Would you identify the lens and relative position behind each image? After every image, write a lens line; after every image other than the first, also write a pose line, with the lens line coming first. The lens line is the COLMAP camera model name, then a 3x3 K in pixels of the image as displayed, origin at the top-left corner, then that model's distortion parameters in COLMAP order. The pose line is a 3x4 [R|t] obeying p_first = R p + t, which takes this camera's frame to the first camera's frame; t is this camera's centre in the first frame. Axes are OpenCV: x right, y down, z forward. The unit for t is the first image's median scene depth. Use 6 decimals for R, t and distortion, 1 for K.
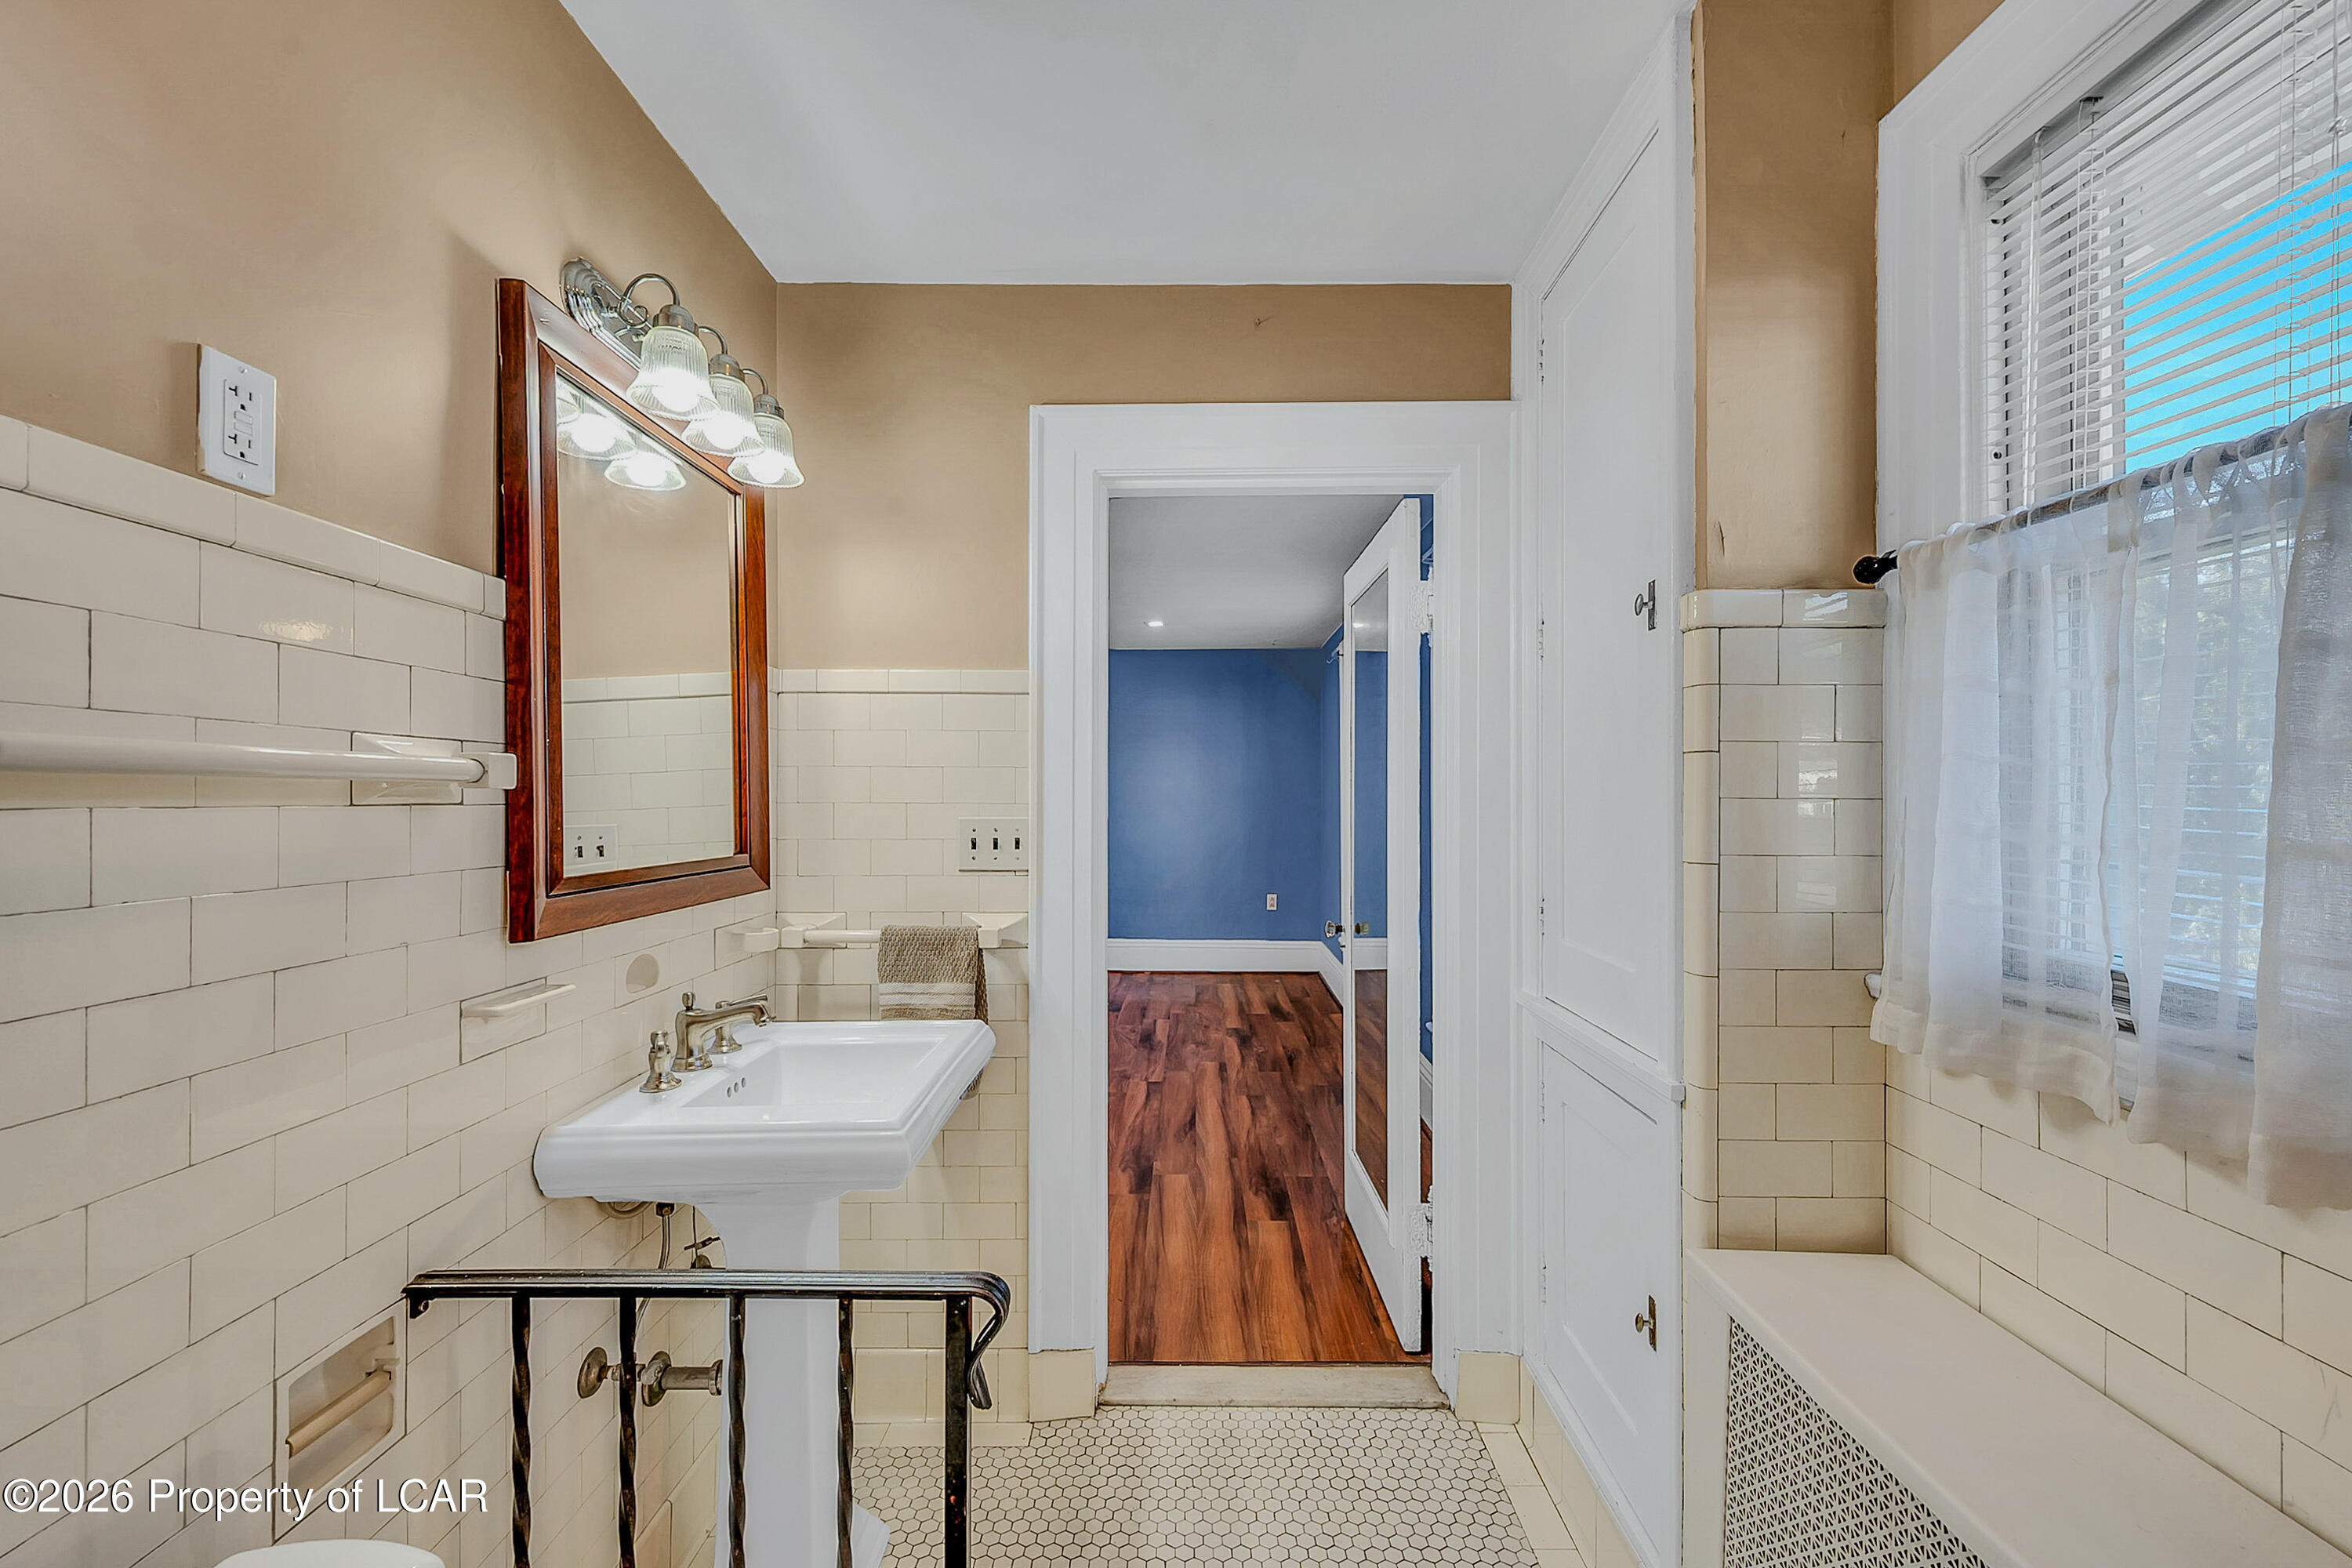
lens RADIAL K [[947.4, 0, 1172.6], [0, 947.4, 793.2], [0, 0, 1]] dist [-0.000254, -0.000015]
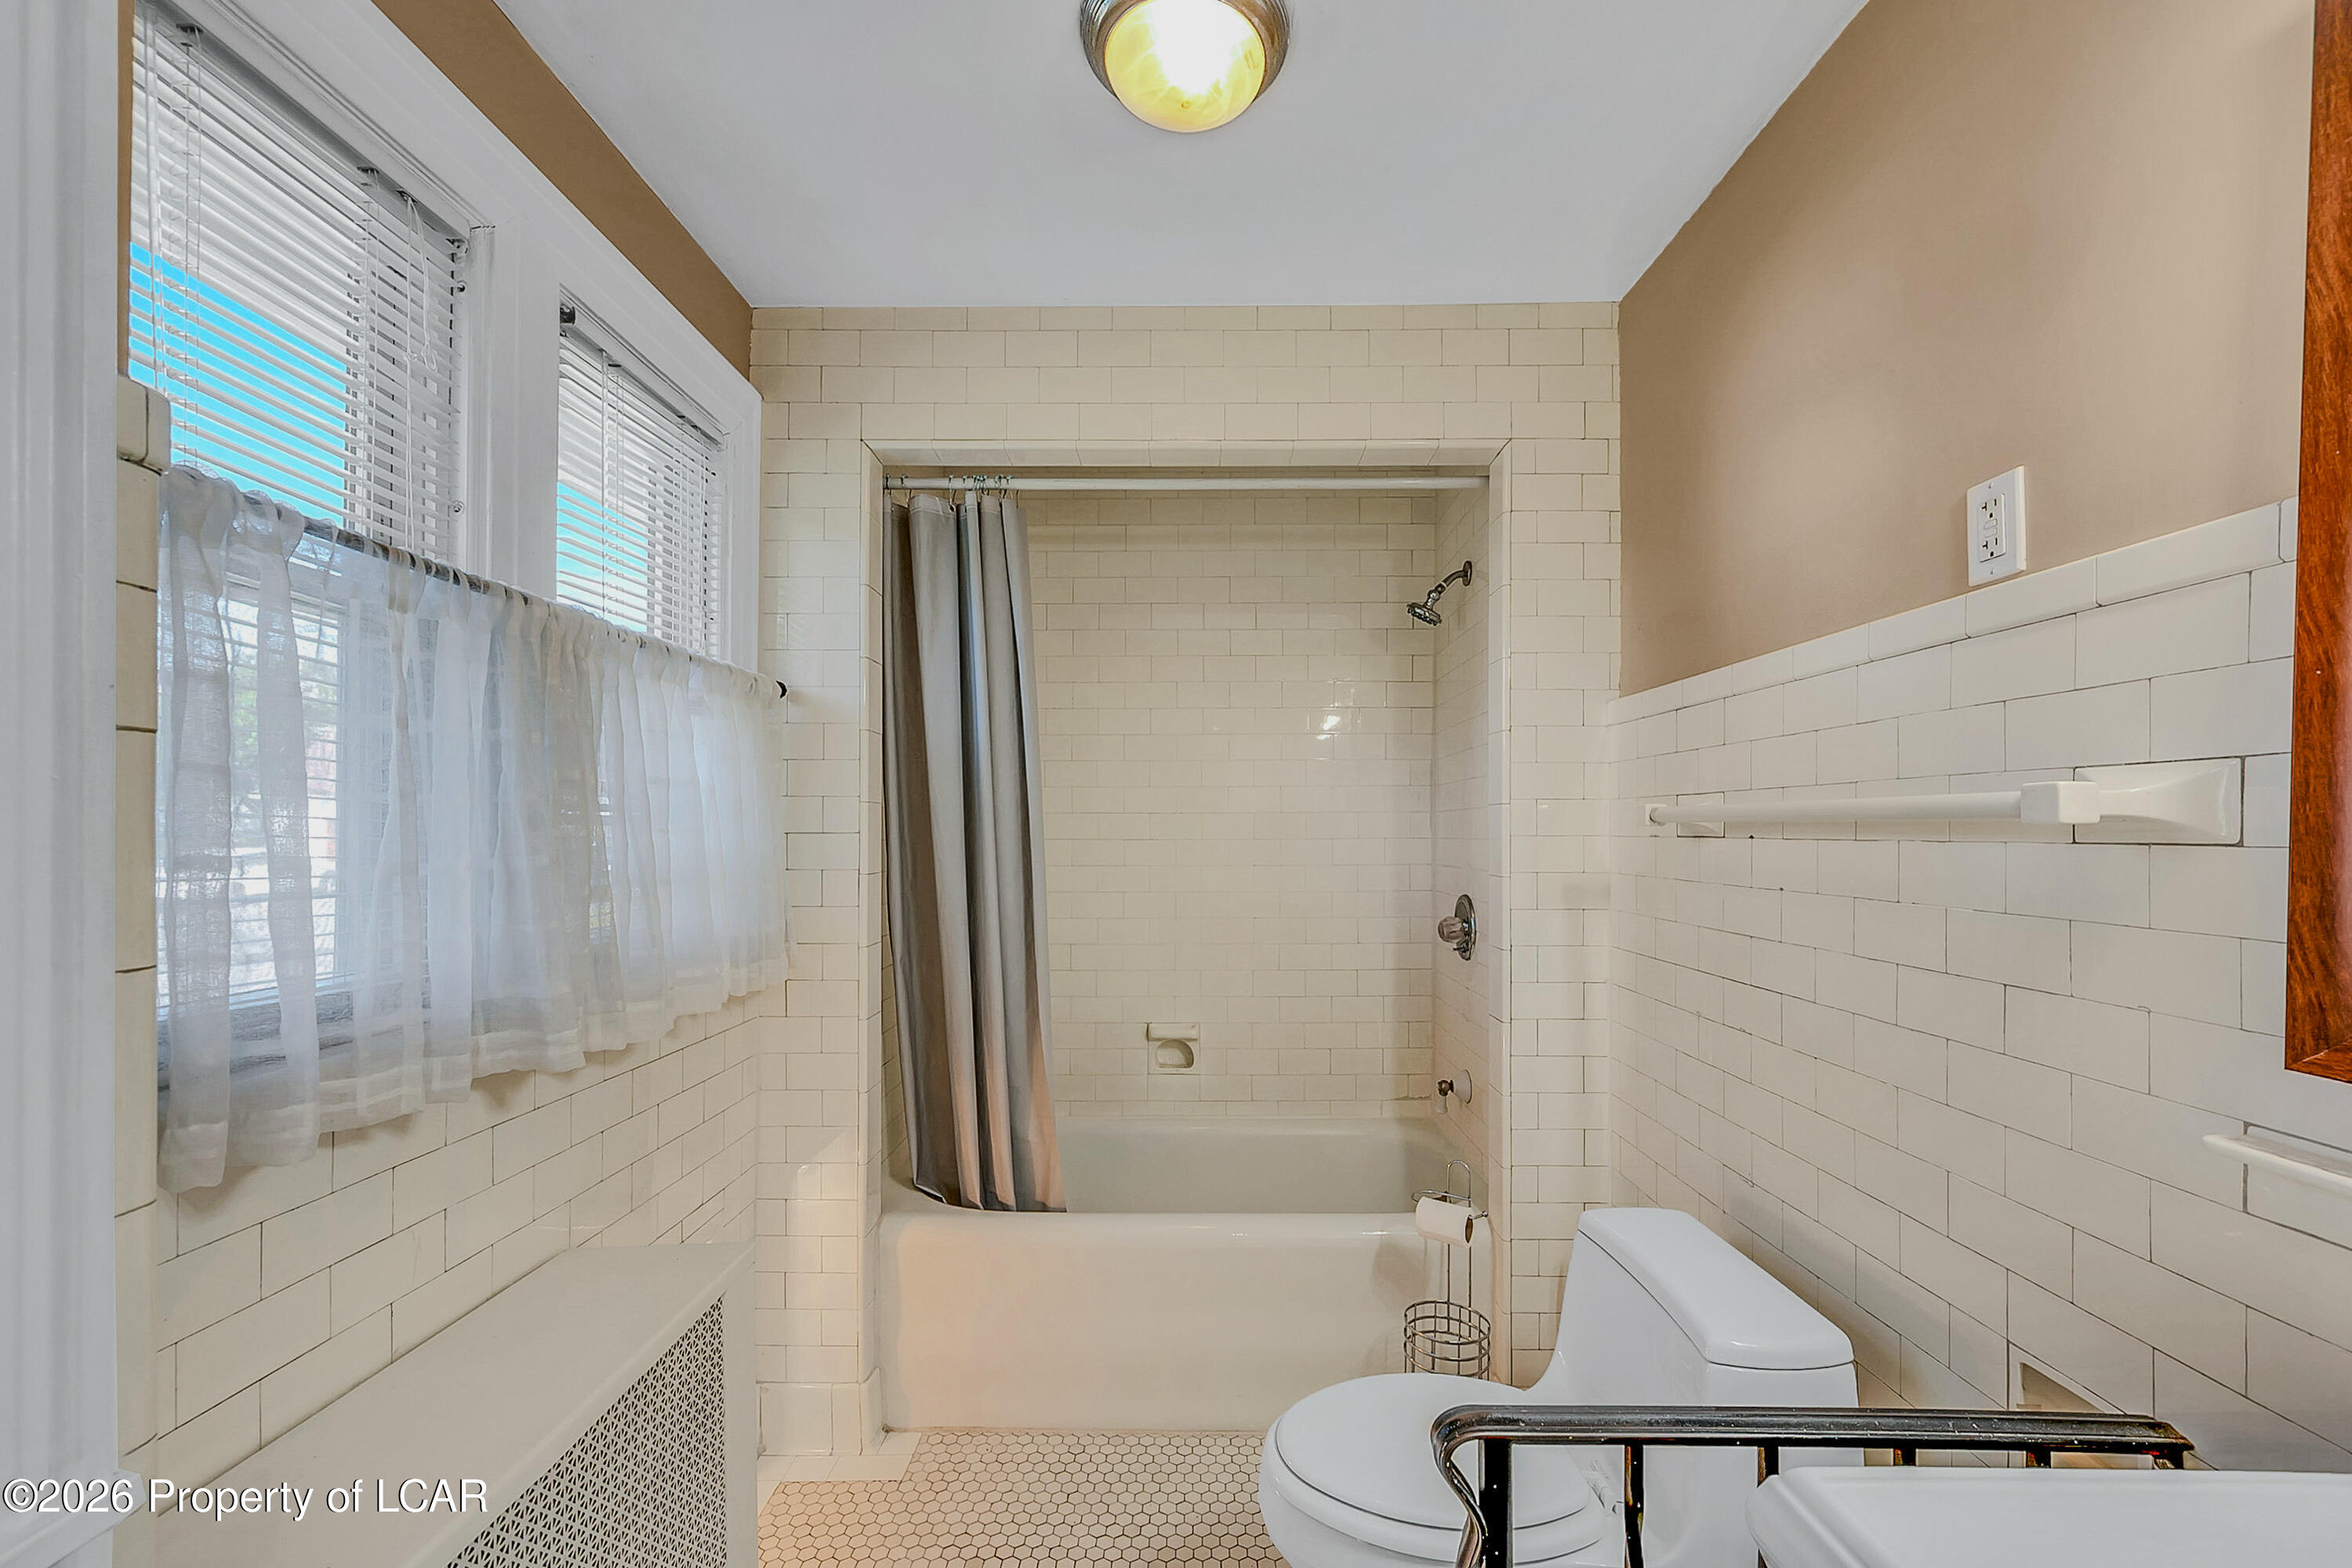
lens RADIAL K [[947.4, 0, 1172.6], [0, 947.4, 793.2], [0, 0, 1]] dist [-0.000254, -0.000015]
pose [[-0.999950, -0.004783, 0.008832, 0.057153], [-0.005196, 0.998861, -0.047426, 0.012209], [-0.008595, -0.047469, -0.998836, 2.128690]]
